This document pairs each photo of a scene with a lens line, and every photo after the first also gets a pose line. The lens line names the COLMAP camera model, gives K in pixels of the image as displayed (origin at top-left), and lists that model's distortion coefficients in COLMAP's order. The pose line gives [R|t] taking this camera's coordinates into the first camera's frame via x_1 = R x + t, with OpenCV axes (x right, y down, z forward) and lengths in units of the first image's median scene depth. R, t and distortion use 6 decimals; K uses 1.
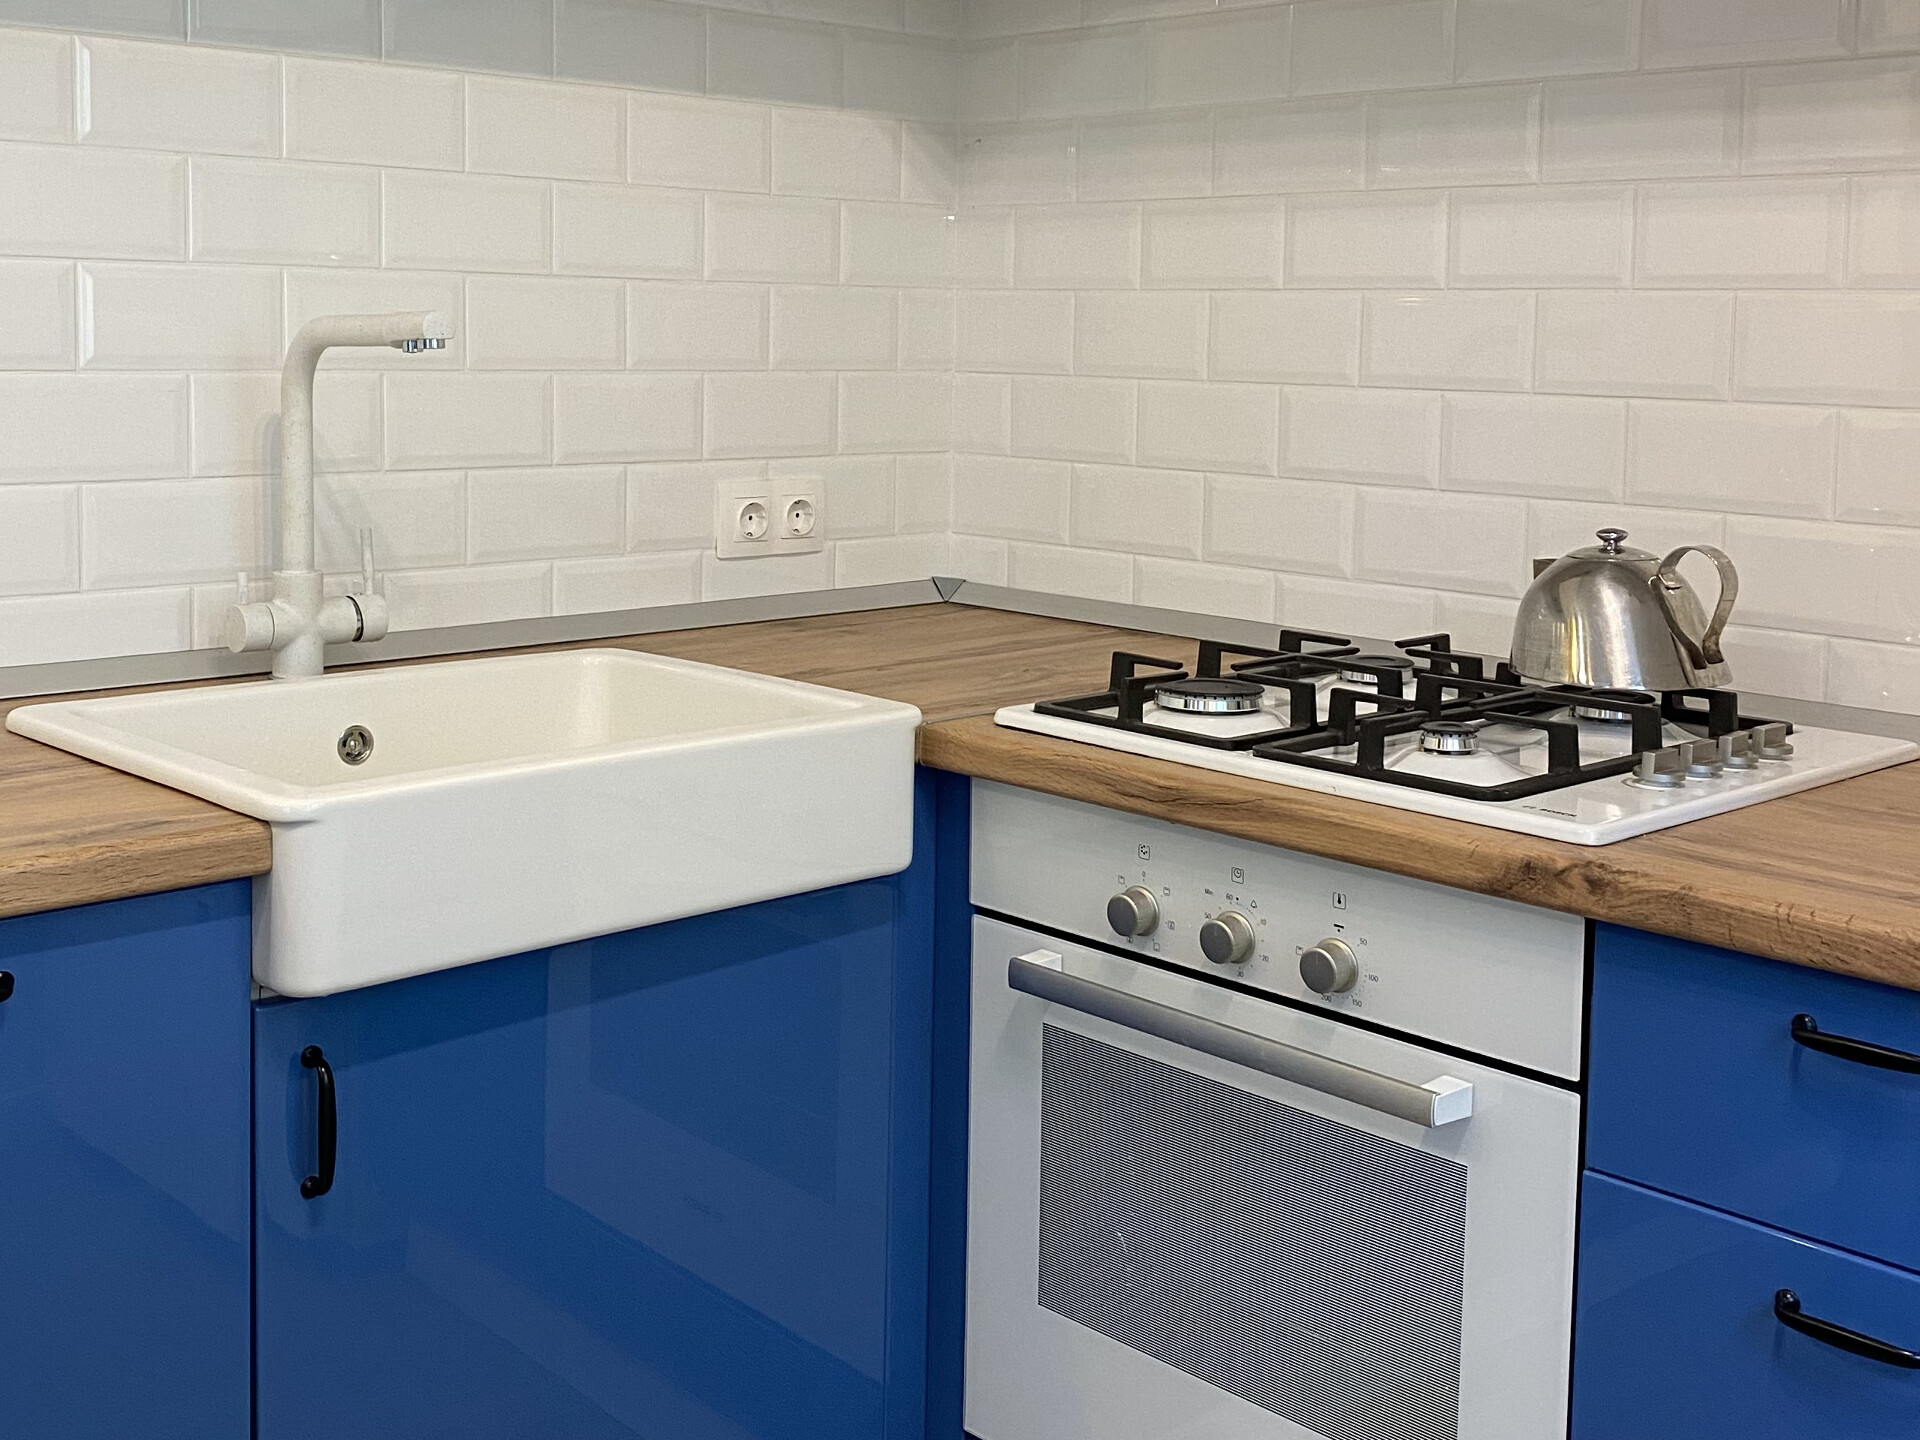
lens RADIAL K [[2293.2, 0, 879.0], [0, 2293.2, 545.5], [0, 0, 1]] dist [0.078834, -0.014486]
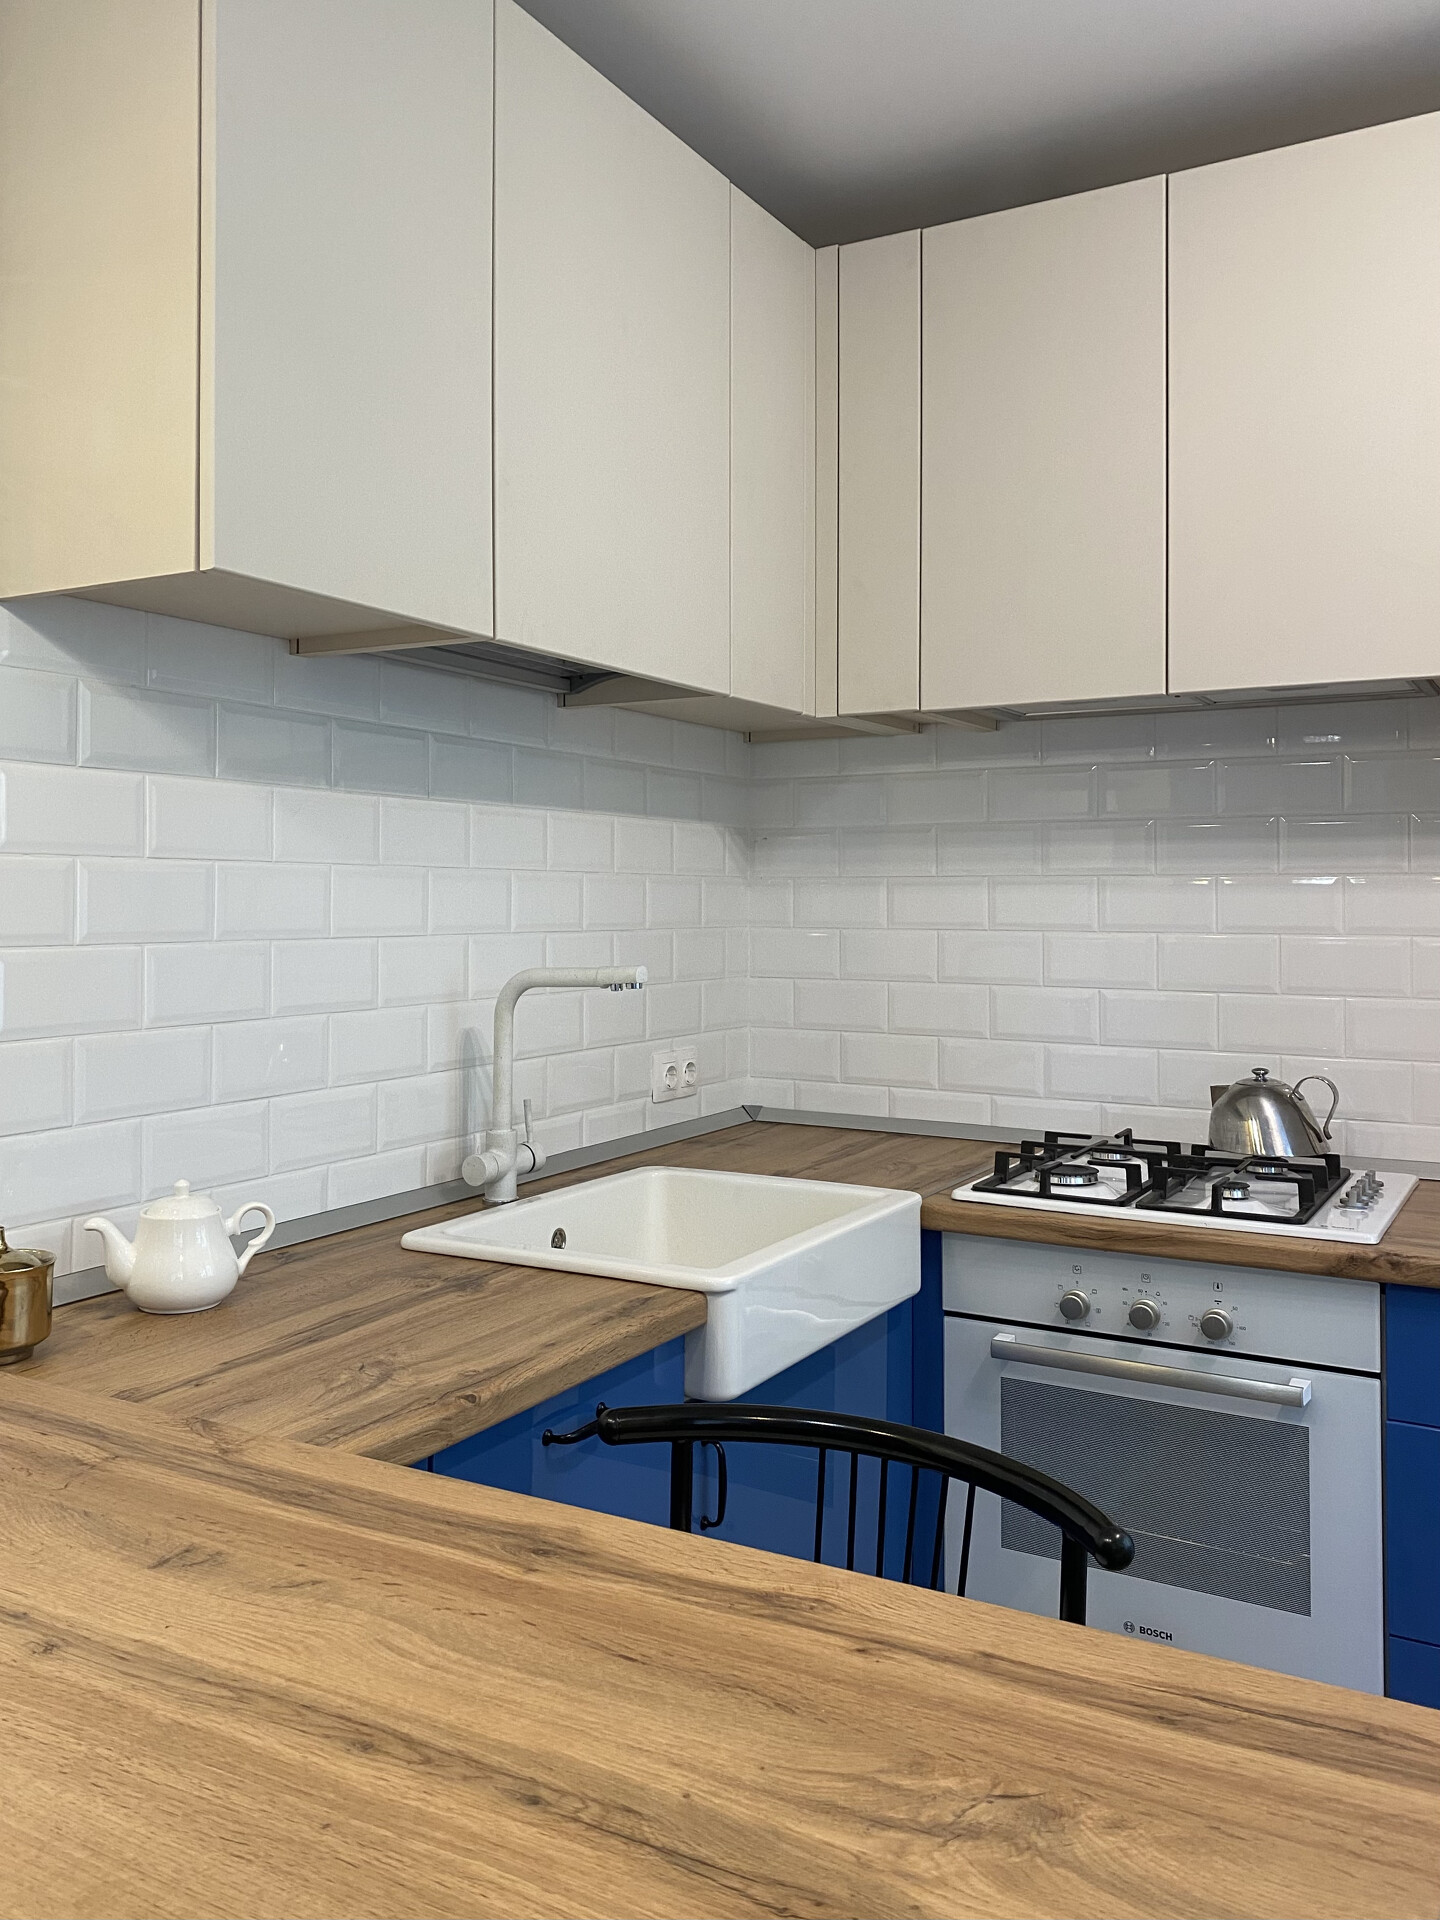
lens RADIAL K [[1594.4, 0, 672.7], [0, 1594.4, 842.6], [0, 0, 1]] dist [0.078643, -0.171283]
pose [[0.953689, -0.004802, 0.300755, -0.508131], [0.043359, 0.991624, -0.121660, -0.049314], [-0.297652, 0.129066, 0.945910, -0.097434]]
